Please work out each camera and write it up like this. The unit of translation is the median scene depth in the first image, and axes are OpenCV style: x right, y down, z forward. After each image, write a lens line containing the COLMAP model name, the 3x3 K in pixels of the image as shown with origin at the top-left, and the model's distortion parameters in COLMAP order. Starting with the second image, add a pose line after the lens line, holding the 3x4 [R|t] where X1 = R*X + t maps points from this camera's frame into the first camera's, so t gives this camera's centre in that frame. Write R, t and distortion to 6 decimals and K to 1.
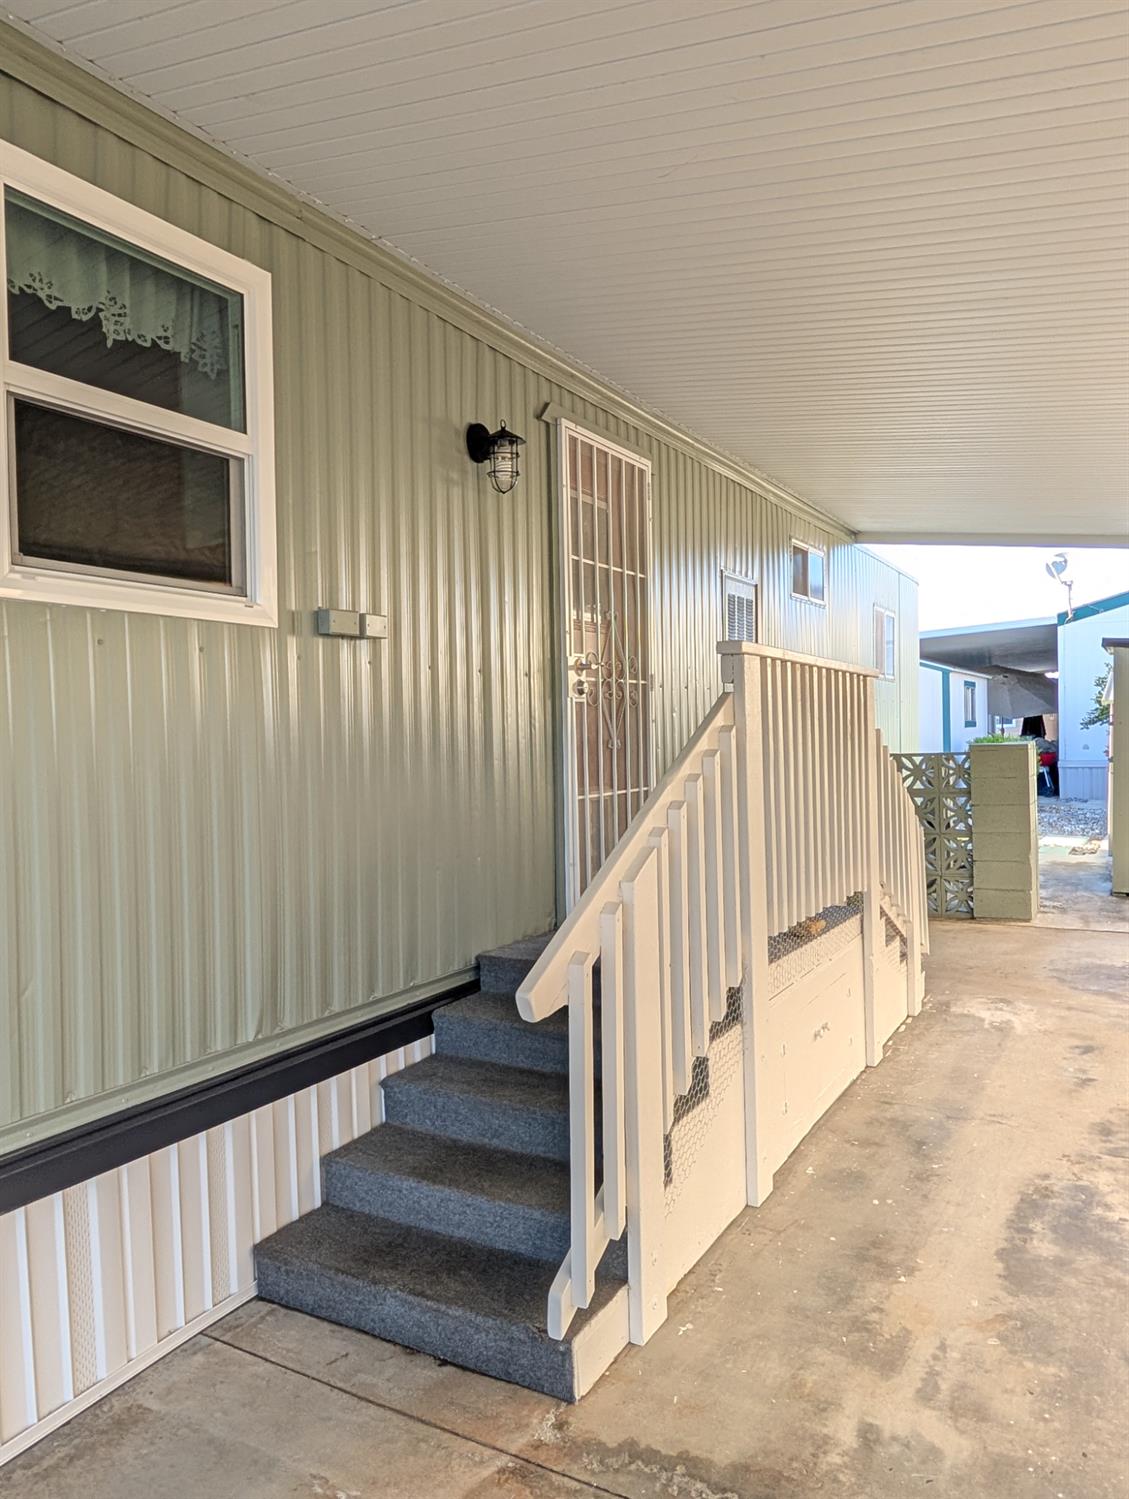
lens RADIAL K [[630.0, 0, 565.3], [0, 630.0, 740.3], [0, 0, 1]] dist [0.004350, -0.000880]
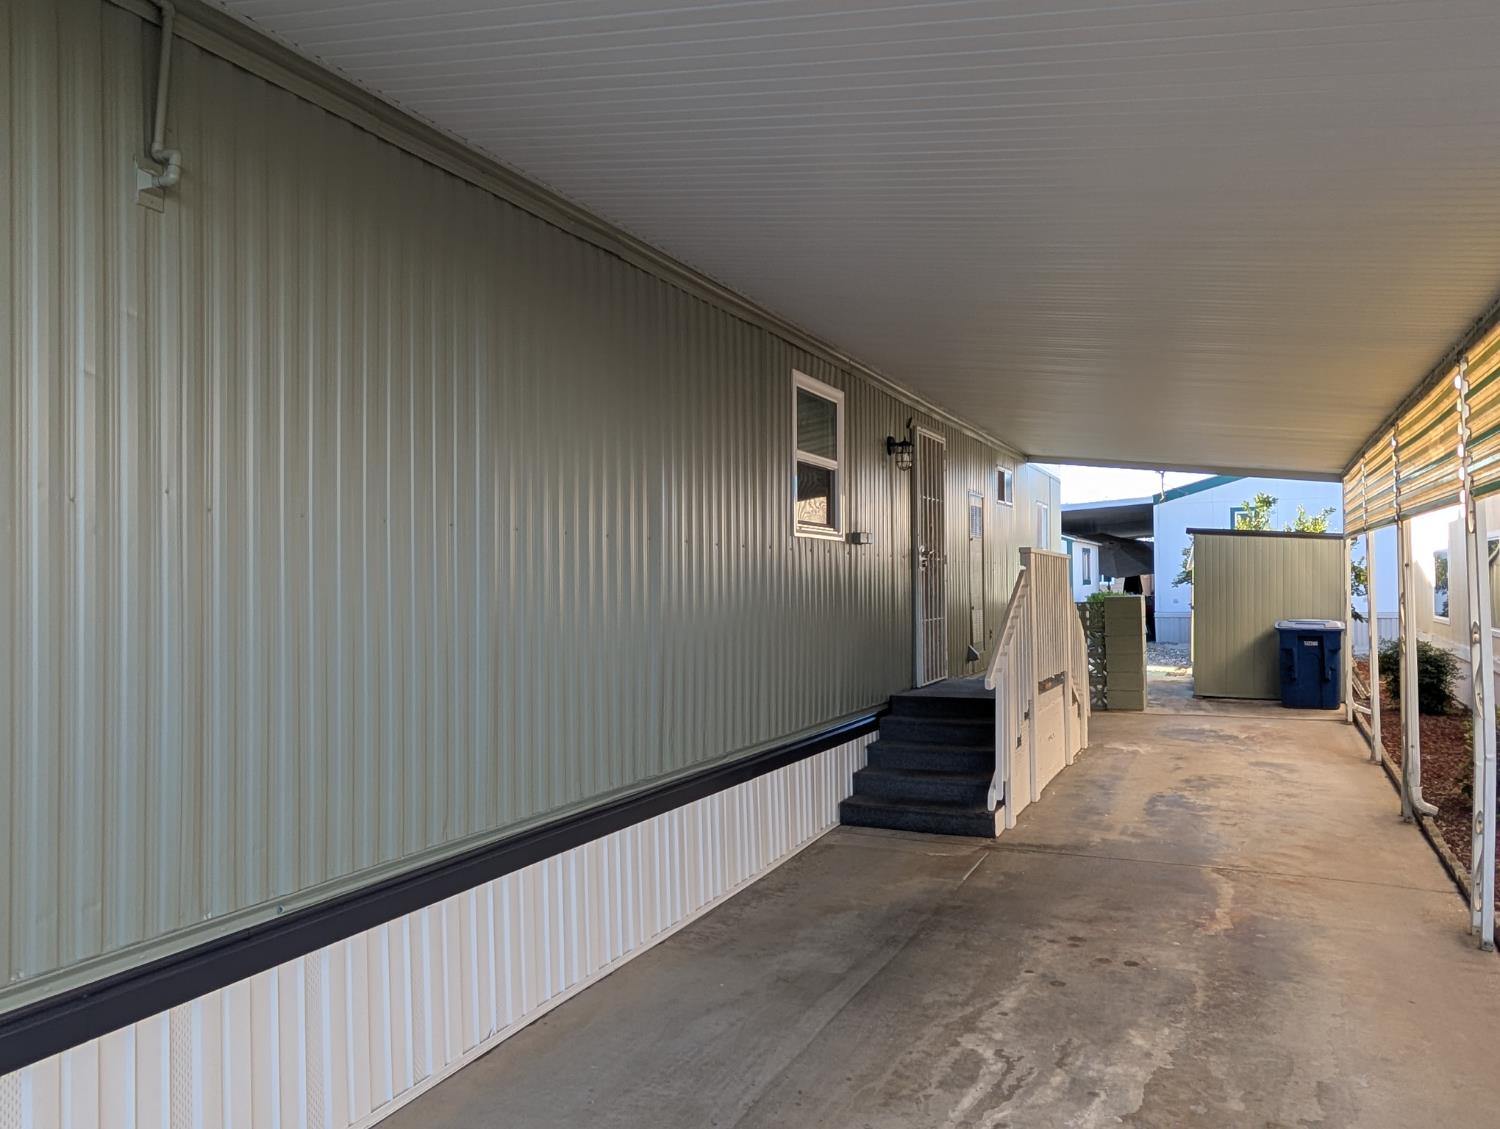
lens RADIAL K [[567.3, 0, 752.1], [0, 567.3, 576.8], [0, 0, 1]] dist [0.003152, 0.000190]
pose [[0.998732, 0.011585, 0.048983, -0.589239], [-0.010243, 0.999568, -0.027559, 0.010459], [-0.049281, 0.027022, 0.998419, -0.710087]]
